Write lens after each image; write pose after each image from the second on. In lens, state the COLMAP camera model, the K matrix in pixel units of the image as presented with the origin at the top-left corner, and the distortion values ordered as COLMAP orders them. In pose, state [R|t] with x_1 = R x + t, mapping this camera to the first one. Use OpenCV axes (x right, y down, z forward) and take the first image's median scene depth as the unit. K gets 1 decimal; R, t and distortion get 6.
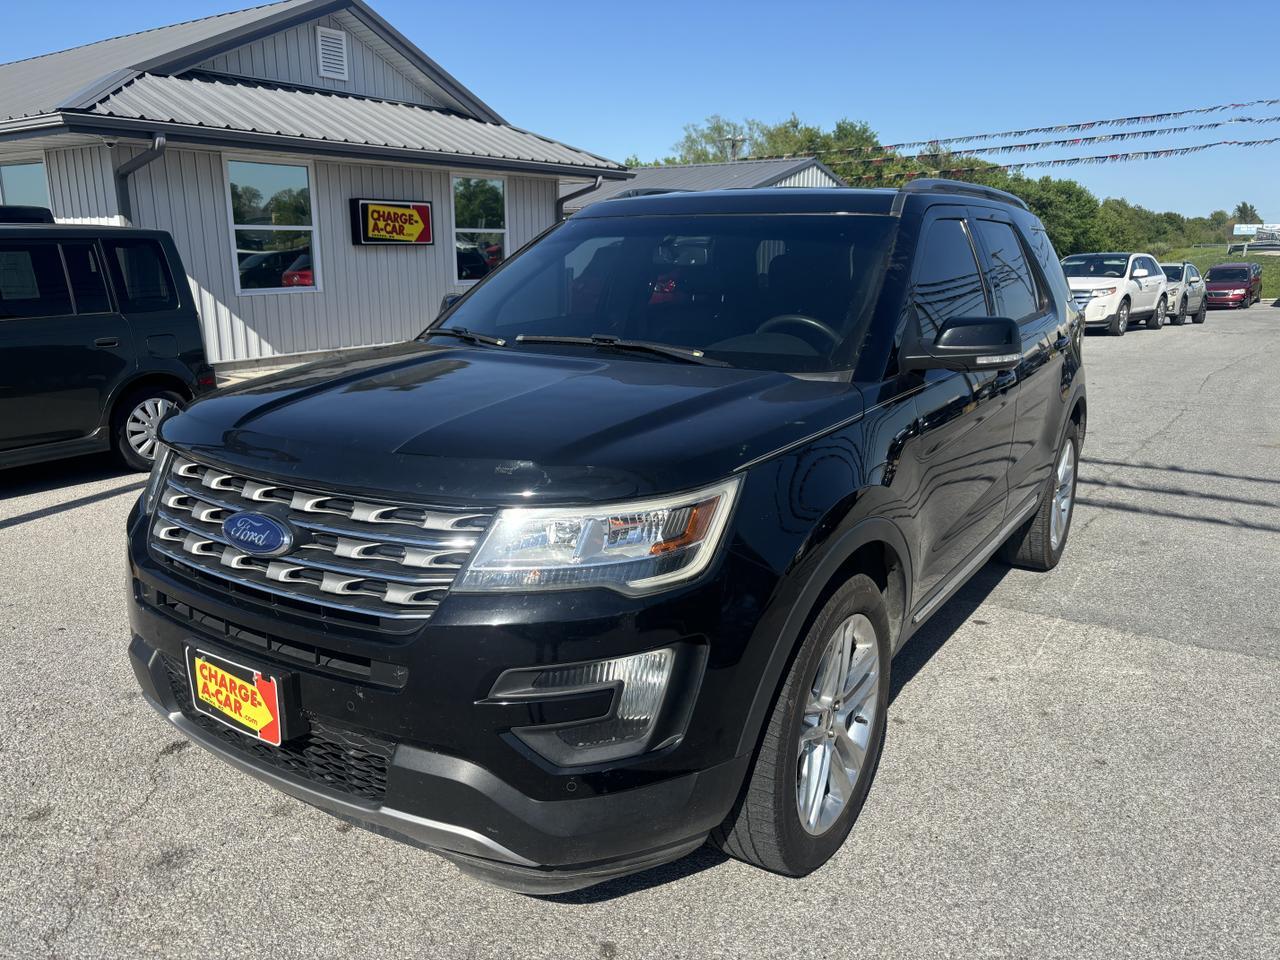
lens RADIAL K [[975.0, 0, 636.7], [0, 975.0, 464.3], [0, 0, 1]] dist [0.054982, -0.055104]
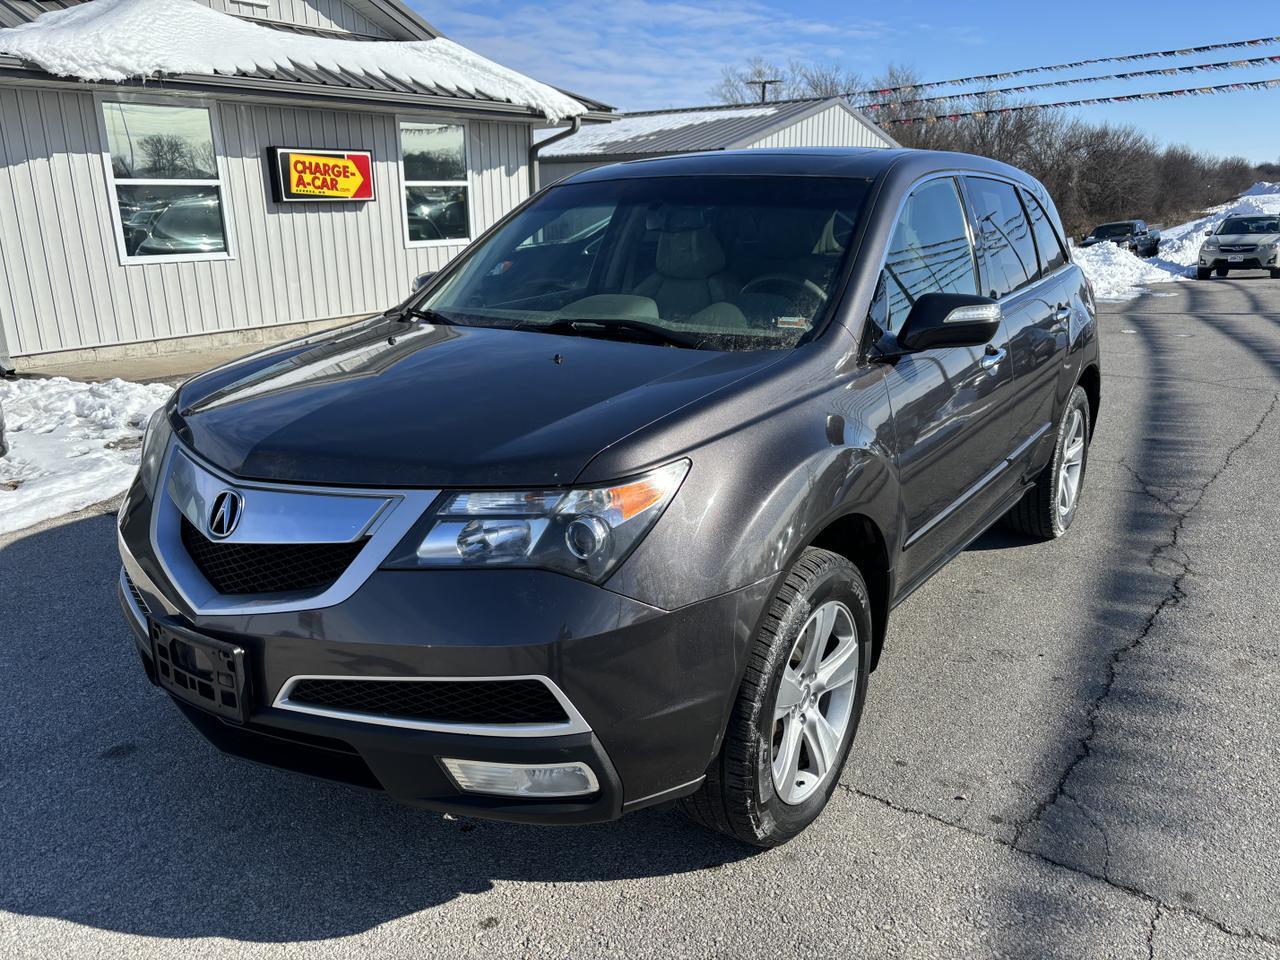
lens RADIAL K [[977.3, 0, 635.8], [0, 977.3, 479.0], [0, 0, 1]] dist [0.044961, -0.042144]
pose [[0.998993, -0.002303, -0.044798, 0.060638], [0.004801, 0.998434, 0.055728, -0.029254], [0.044600, -0.055887, 0.997440, 0.143293]]
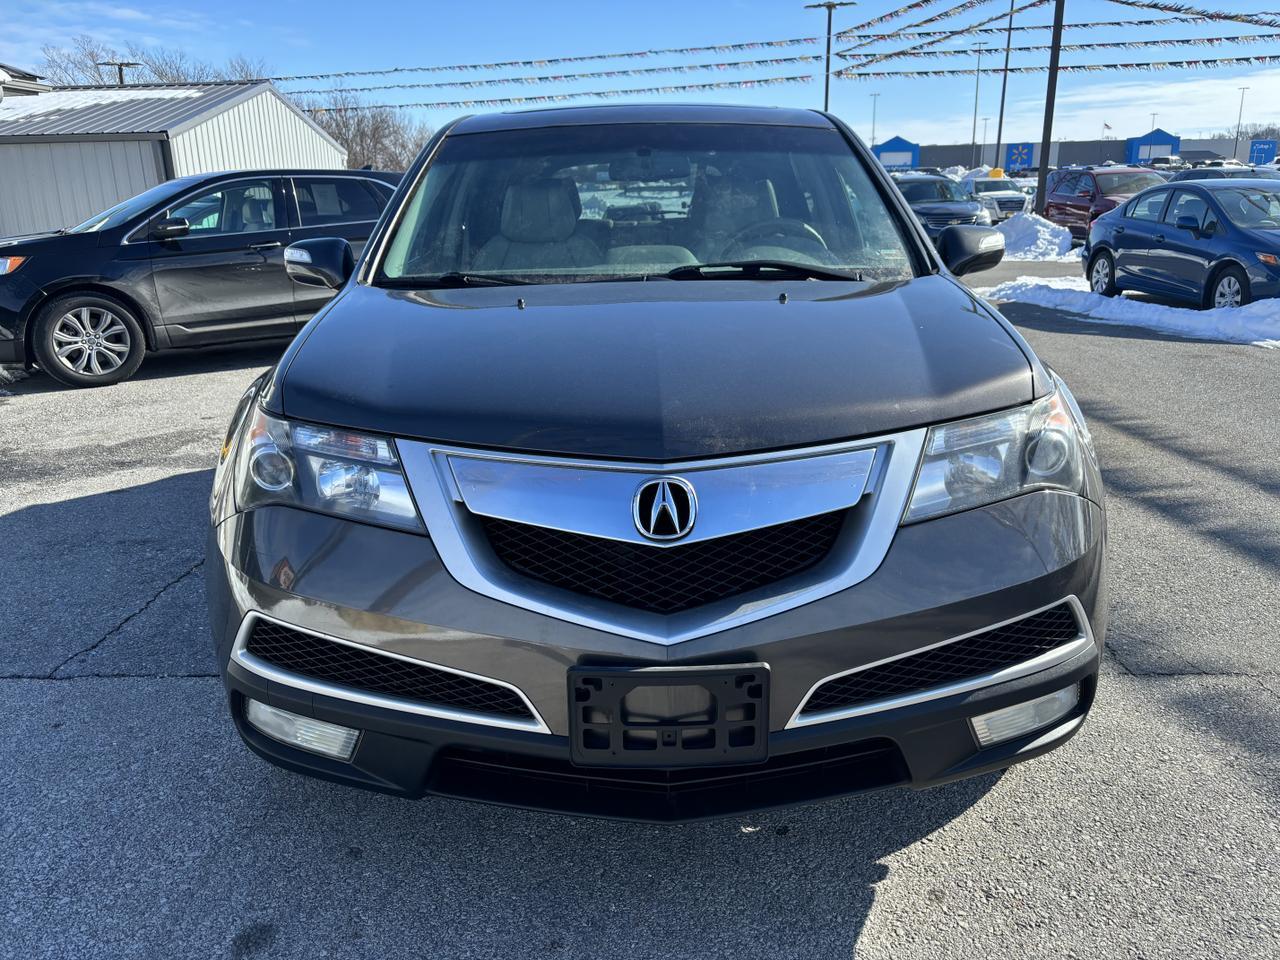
lens RADIAL K [[980.4, 0, 620.0], [0, 980.4, 483.1], [0, 0, 1]] dist [0.014423, -0.005027]
pose [[0.848248, -0.169588, 0.501712, -0.072686], [0.136995, 0.985363, 0.101452, -0.031256], [-0.511573, -0.017324, 0.859065, 0.195141]]
